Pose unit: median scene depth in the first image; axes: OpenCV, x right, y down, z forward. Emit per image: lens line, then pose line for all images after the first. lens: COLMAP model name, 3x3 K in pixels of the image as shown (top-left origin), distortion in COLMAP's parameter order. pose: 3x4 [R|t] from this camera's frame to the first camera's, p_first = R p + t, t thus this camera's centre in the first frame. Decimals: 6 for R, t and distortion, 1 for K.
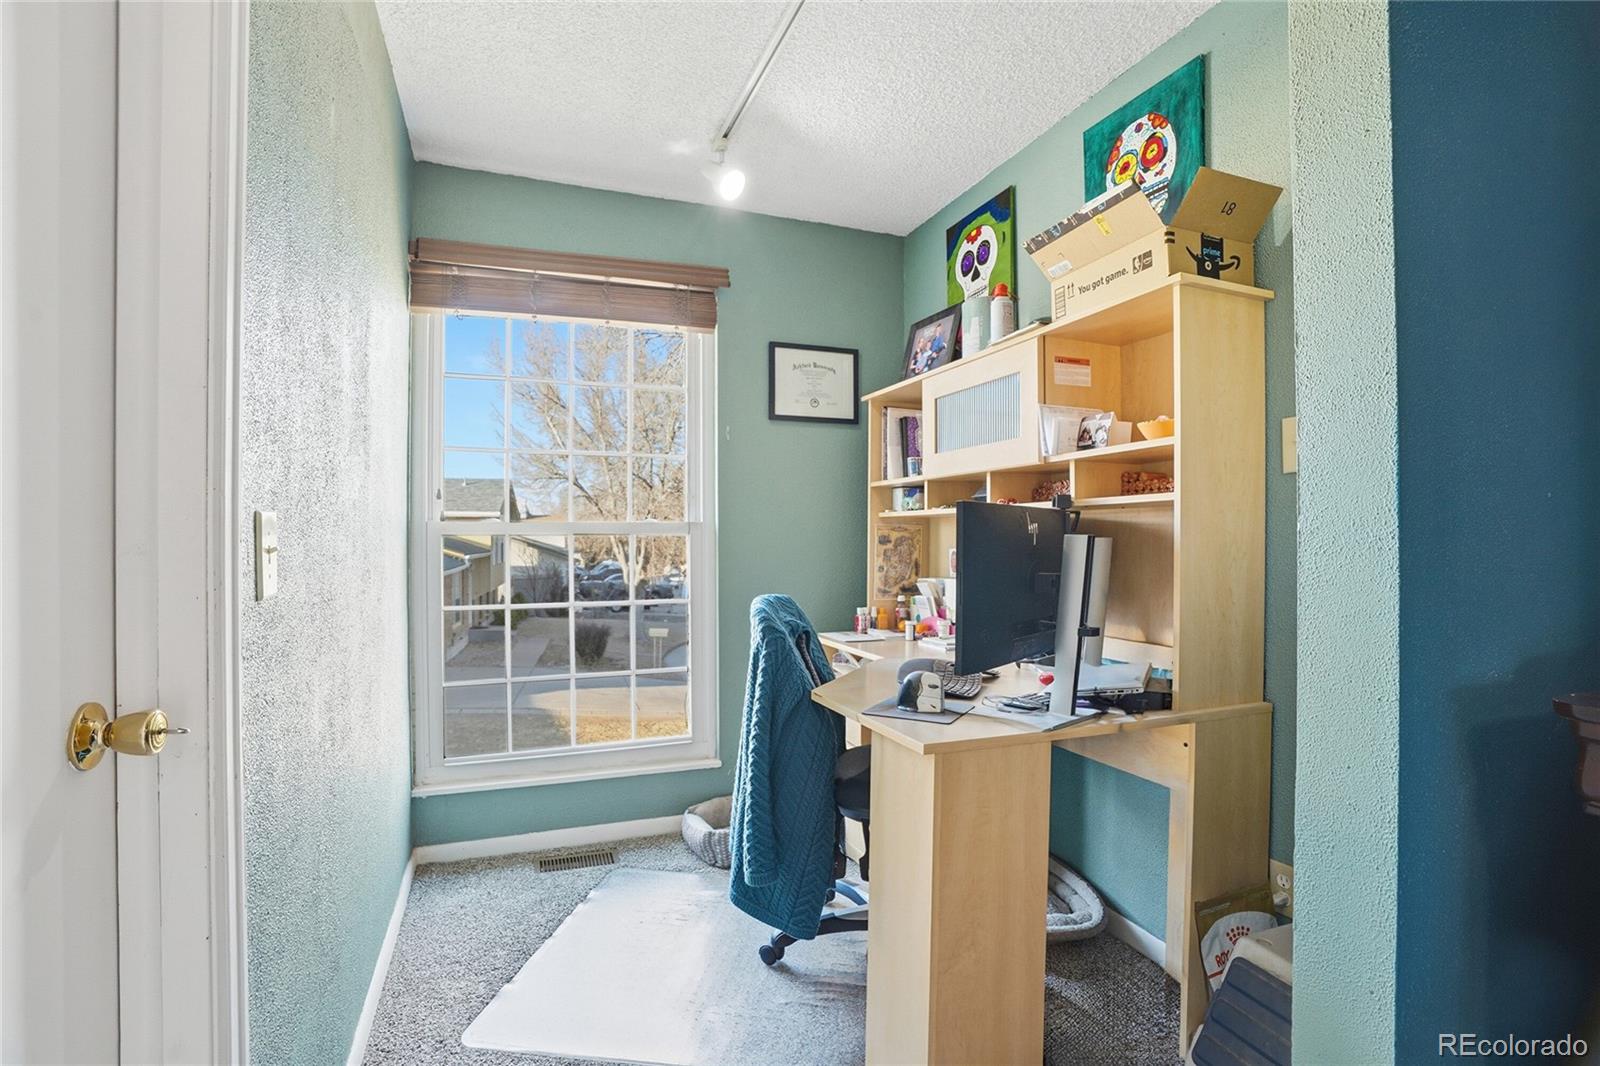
lens RADIAL K [[742.0, 0, 804.0], [0, 742.0, 541.6], [0, 0, 1]] dist [-0.053901, 0.016877]
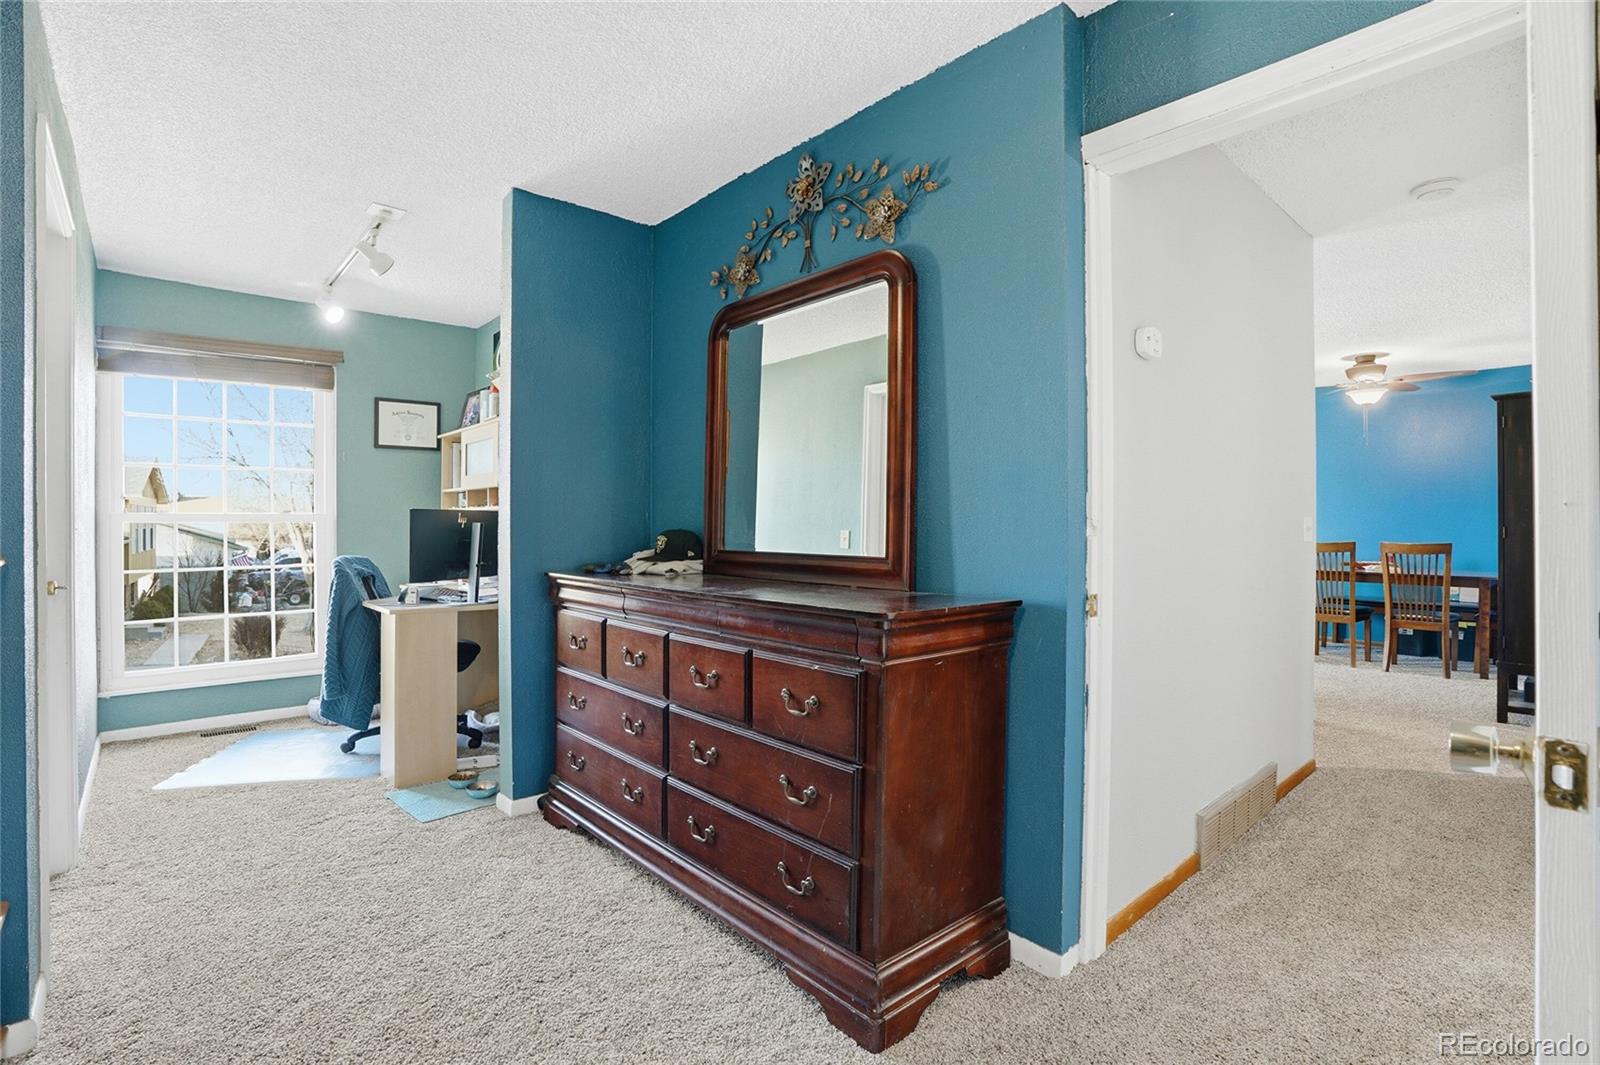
lens RADIAL K [[742.0, 0, 793.4], [0, 742.0, 530.3], [0, 0, 1]] dist [-0.053901, 0.016877]
pose [[0.939744, 0.000389, 0.341878, 0.280181], [-0.001434, 0.999995, 0.002803, 0.003095], [-0.341875, -0.003125, 0.939740, -0.808613]]
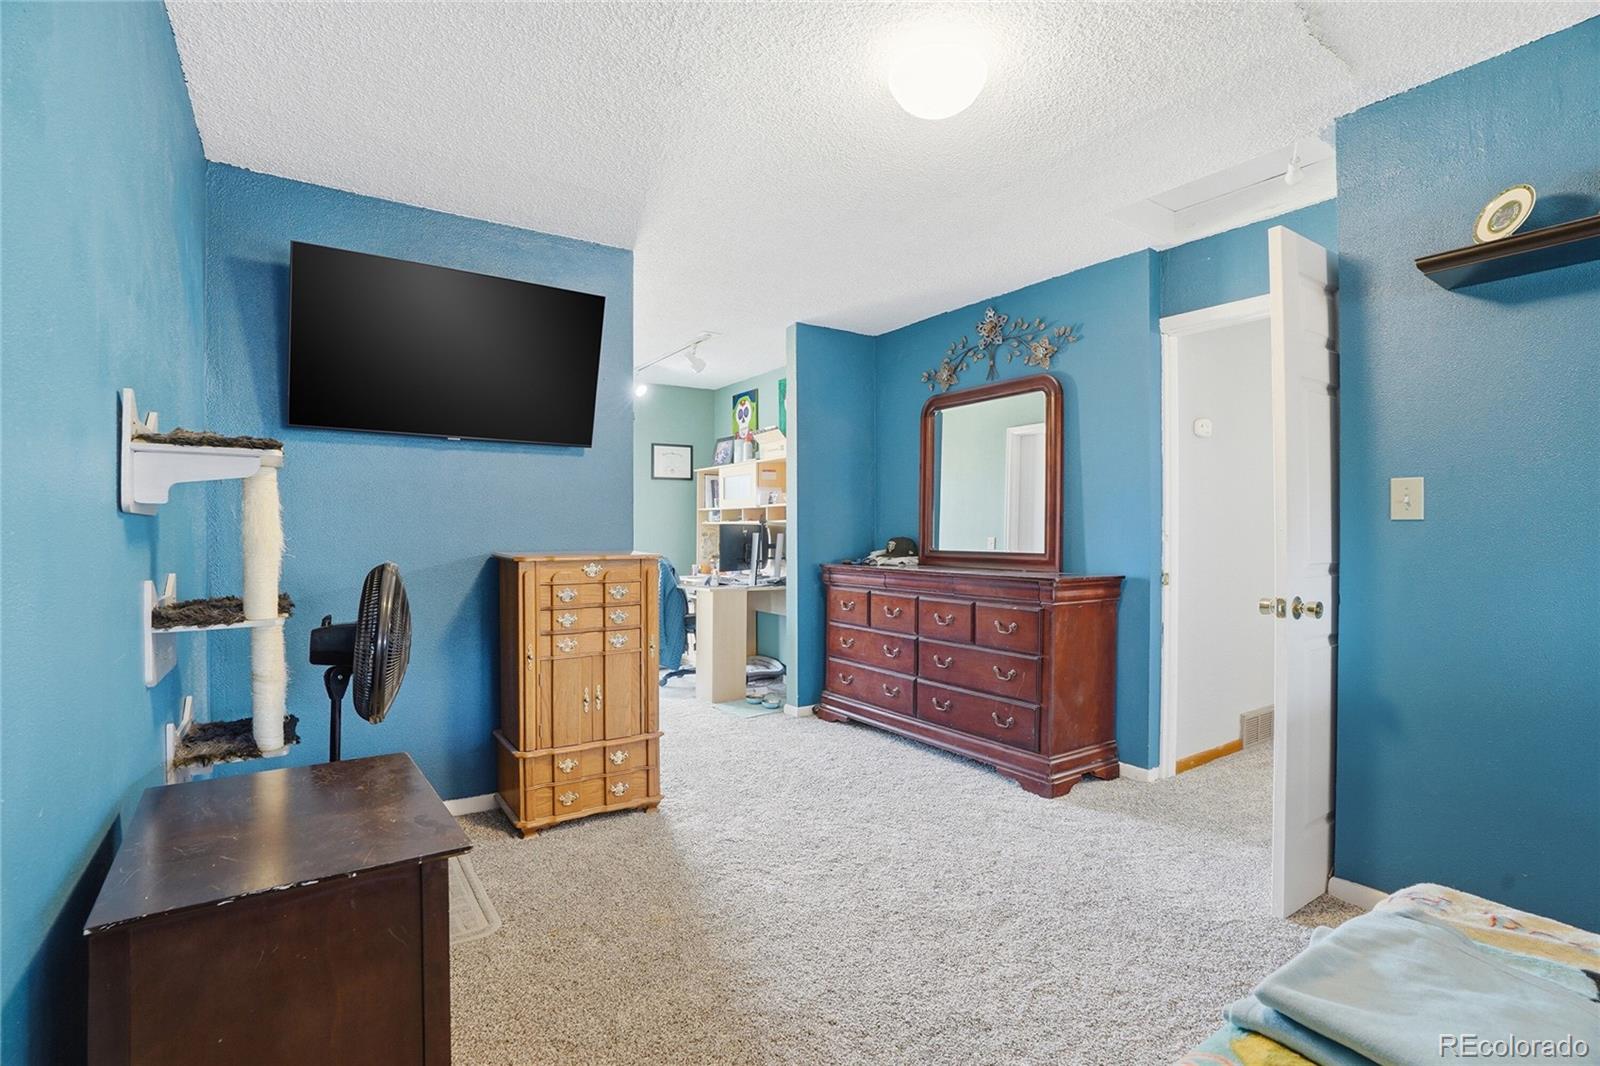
lens RADIAL K [[742.0, 0, 807.9], [0, 742.0, 537.0], [0, 0, 1]] dist [-0.053901, 0.016877]
pose [[0.974342, -0.001384, 0.225067, -0.097135], [0.000759, 0.999996, 0.002862, -0.000516], [-0.225070, -0.002618, 0.974339, -1.338986]]
